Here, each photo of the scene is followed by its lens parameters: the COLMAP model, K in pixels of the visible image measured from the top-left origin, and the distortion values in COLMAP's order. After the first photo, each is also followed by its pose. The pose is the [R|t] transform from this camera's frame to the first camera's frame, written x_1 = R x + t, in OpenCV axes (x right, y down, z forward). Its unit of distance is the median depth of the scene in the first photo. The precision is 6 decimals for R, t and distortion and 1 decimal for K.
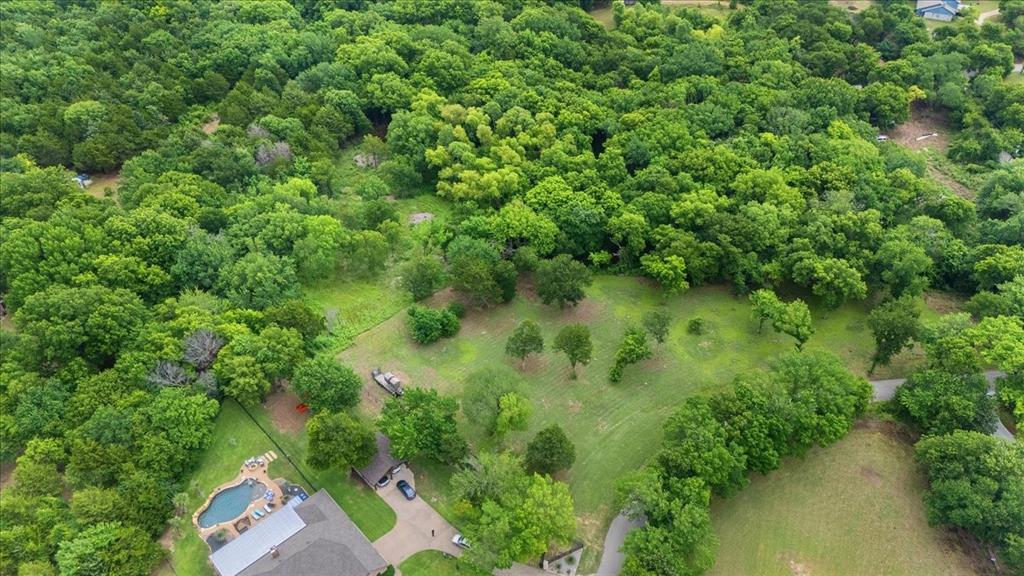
lens RADIAL K [[757.6, 0, 516.7], [0, 757.6, 290.4], [0, 0, 1]] dist [0.071225, -0.068811]
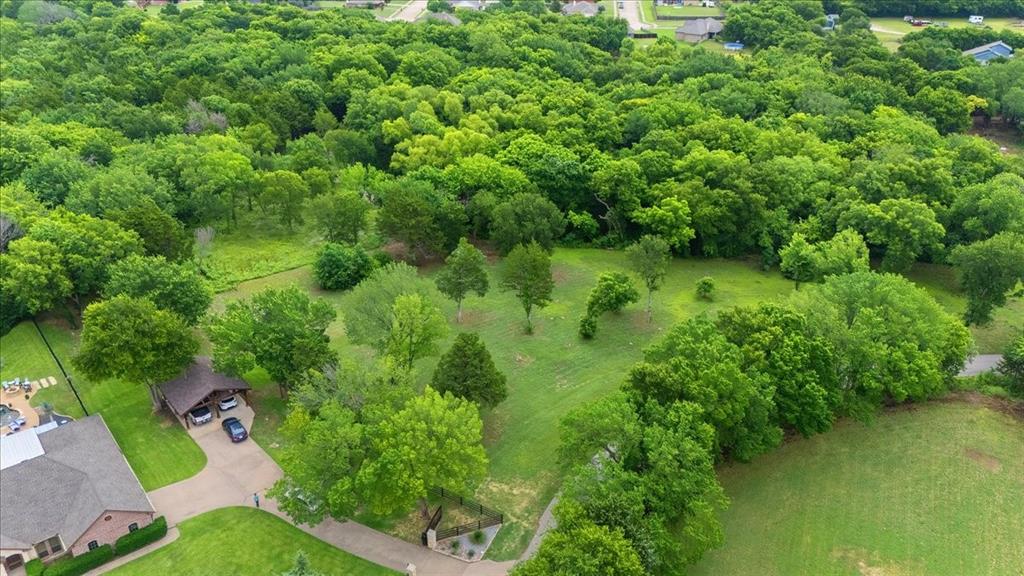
lens RADIAL K [[757.6, 0, 516.7], [0, 757.6, 290.4], [0, 0, 1]] dist [0.071225, -0.068811]
pose [[0.998189, 0.029059, -0.052671, 0.092090], [-0.040495, 0.972078, -0.231136, 0.220793], [0.044483, 0.232850, 0.971495, 0.280426]]
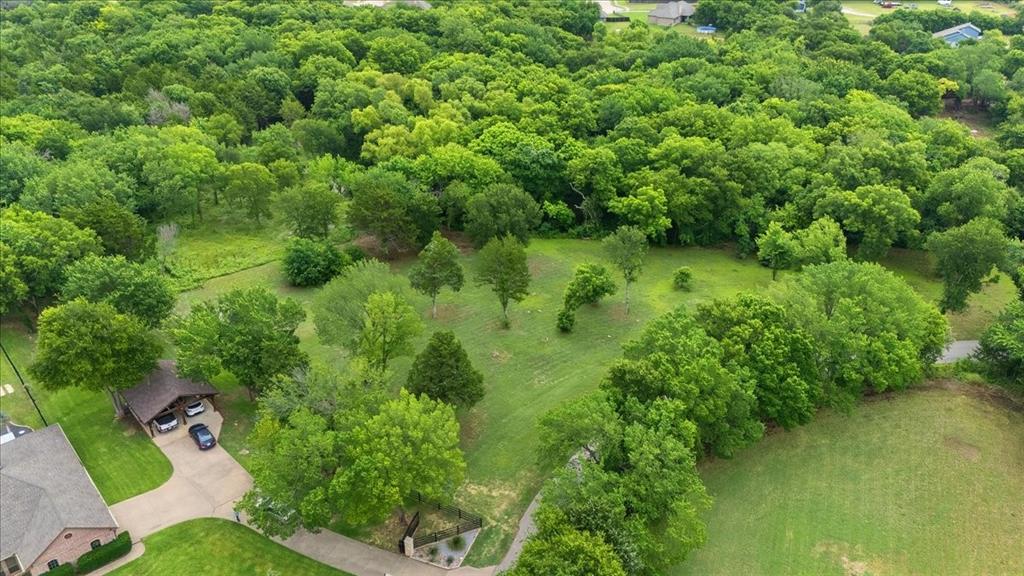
lens RADIAL K [[757.6, 0, 516.7], [0, 757.6, 290.4], [0, 0, 1]] dist [0.071225, -0.068811]
pose [[0.999702, 0.012989, -0.020652, 0.091480], [-0.017089, 0.976950, -0.212785, 0.210736], [0.017412, 0.213074, 0.976881, 0.291009]]
